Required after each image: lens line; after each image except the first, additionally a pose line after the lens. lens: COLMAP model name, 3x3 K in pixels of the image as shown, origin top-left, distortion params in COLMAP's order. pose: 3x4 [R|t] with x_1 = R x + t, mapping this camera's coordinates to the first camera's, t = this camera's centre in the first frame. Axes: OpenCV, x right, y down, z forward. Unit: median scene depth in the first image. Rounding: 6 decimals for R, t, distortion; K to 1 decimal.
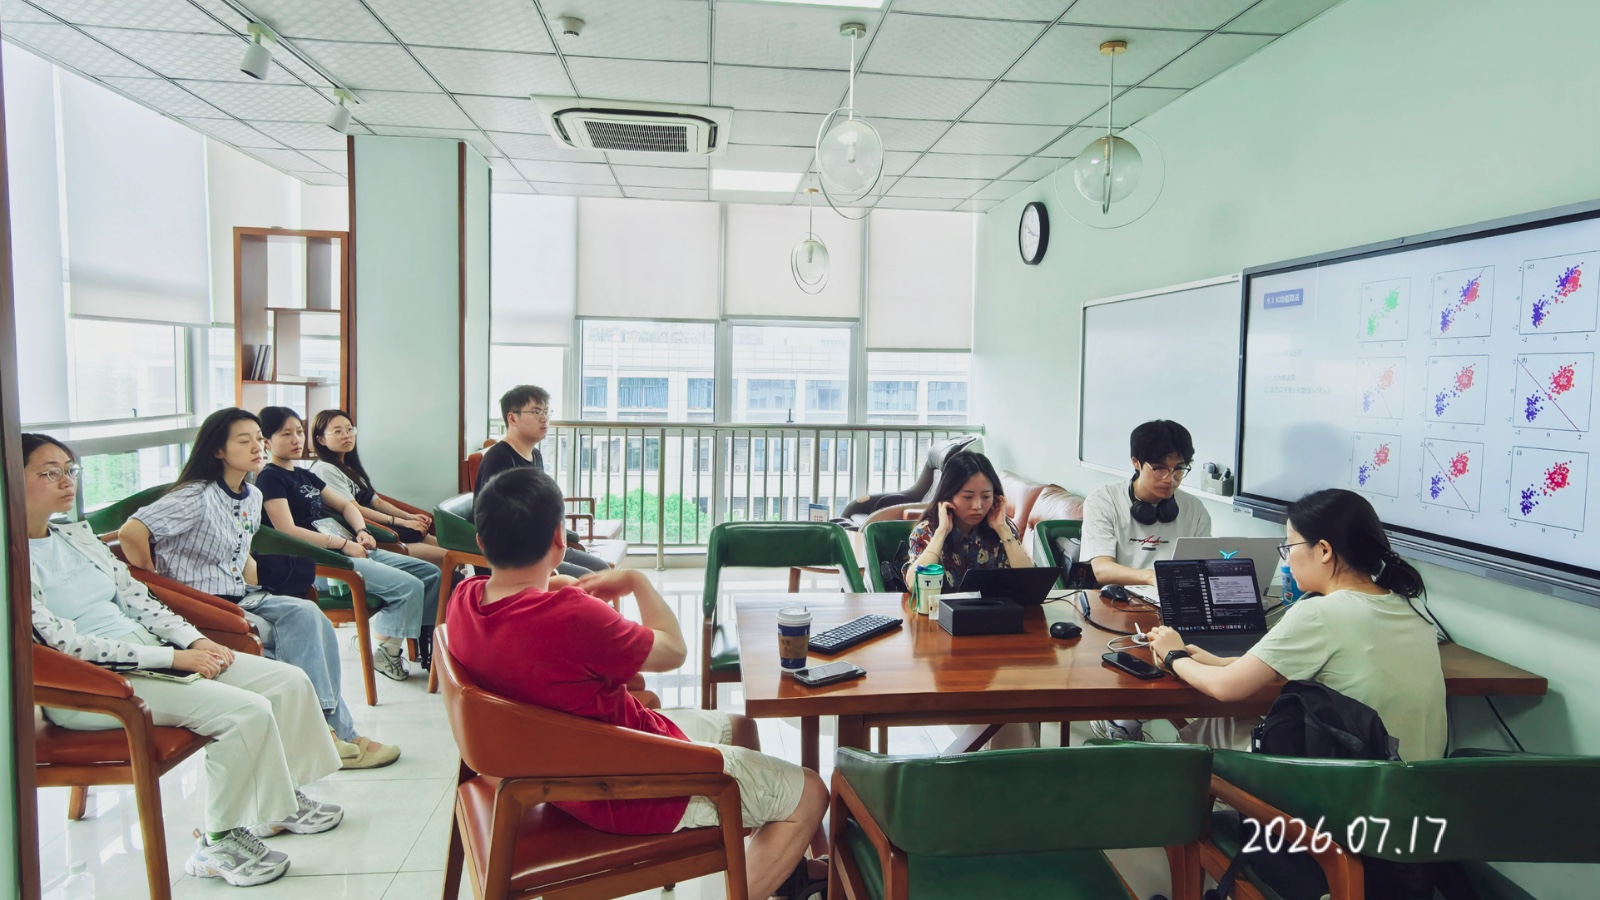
lens RADIAL K [[863.4, 0, 804.6], [0, 863.4, 406.6], [0, 0, 1]] dist [0.004115, 0.021313]
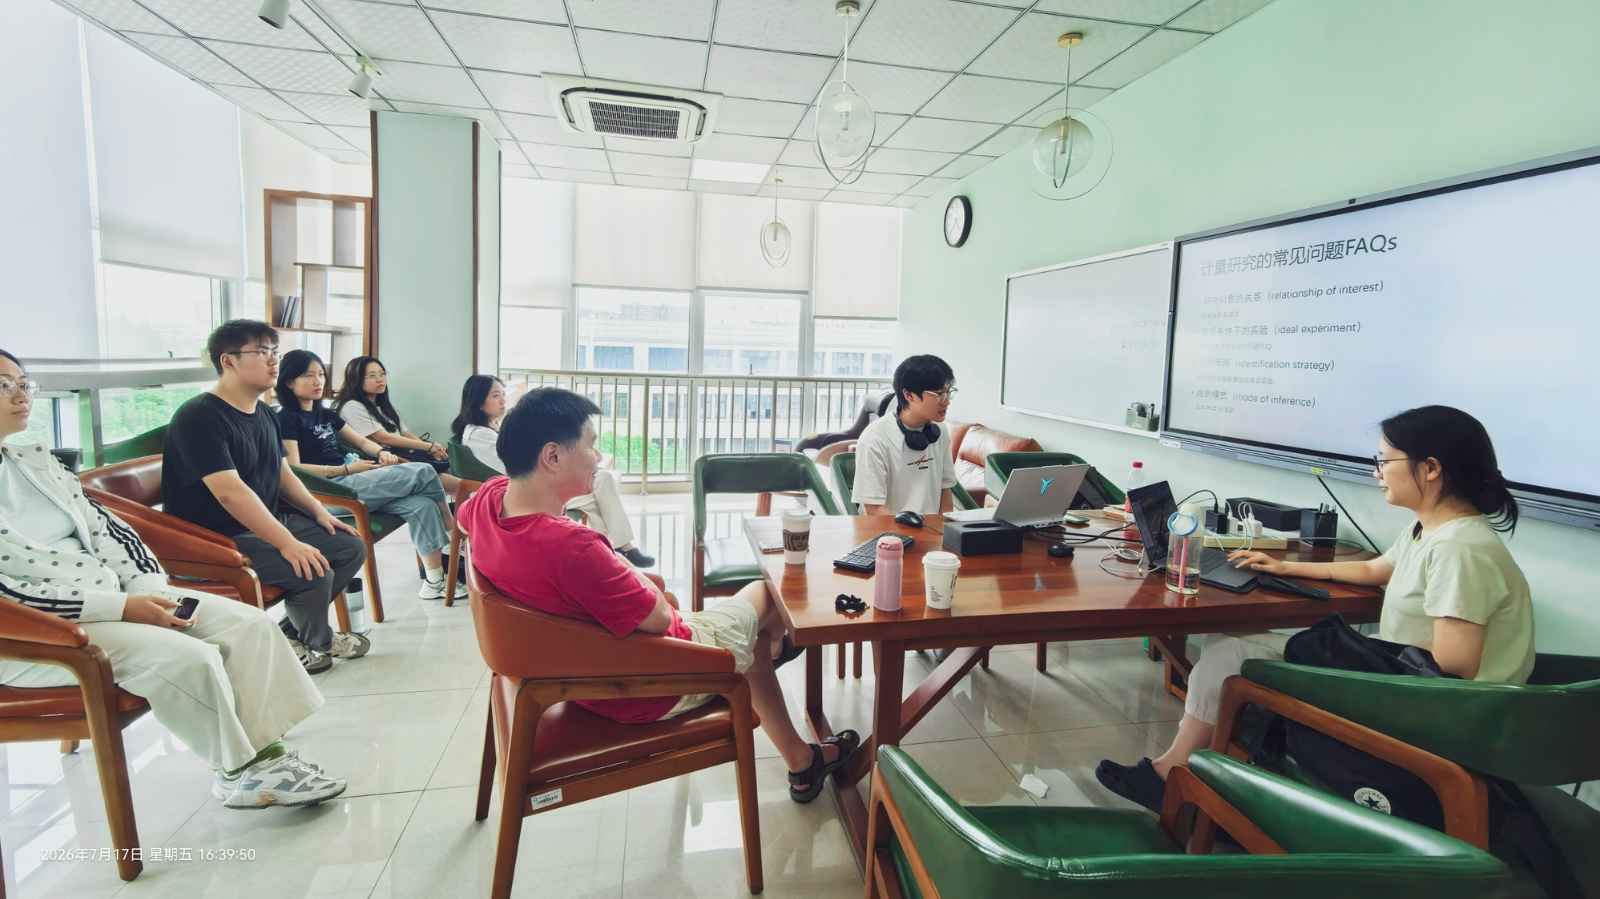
lens RADIAL K [[648.6, 0, 787.3], [0, 648.6, 395.5], [0, 0, 1]] dist [0.018086, -0.000164]
pose [[0.996893, 0.007470, 0.078411, -0.054768], [-0.010384, 0.999268, 0.036822, 0.018226], [-0.078078, -0.037521, 0.996241, 0.103469]]
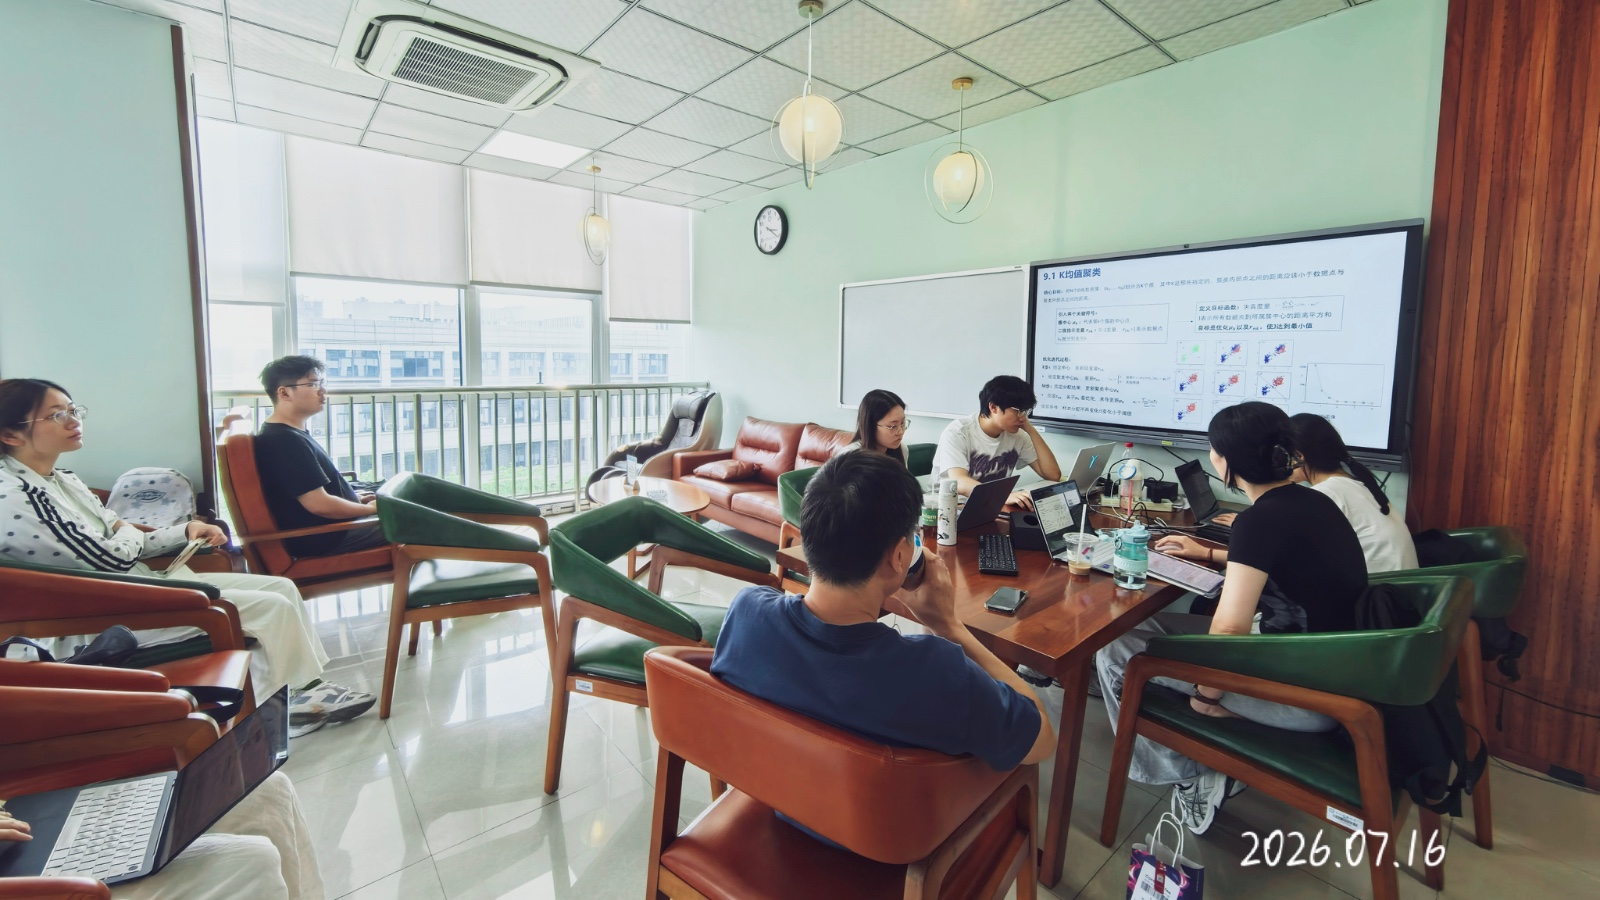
lens RADIAL K [[627.3, 0, 791.4], [0, 627.3, 395.7], [0, 0, 1]] dist [0.011613, -0.000194]
pose [[0.836568, -0.040513, 0.546362, -0.266016], [0.018535, 0.998784, 0.045680, 0.003536], [-0.547549, -0.028088, 0.836302, 0.231245]]
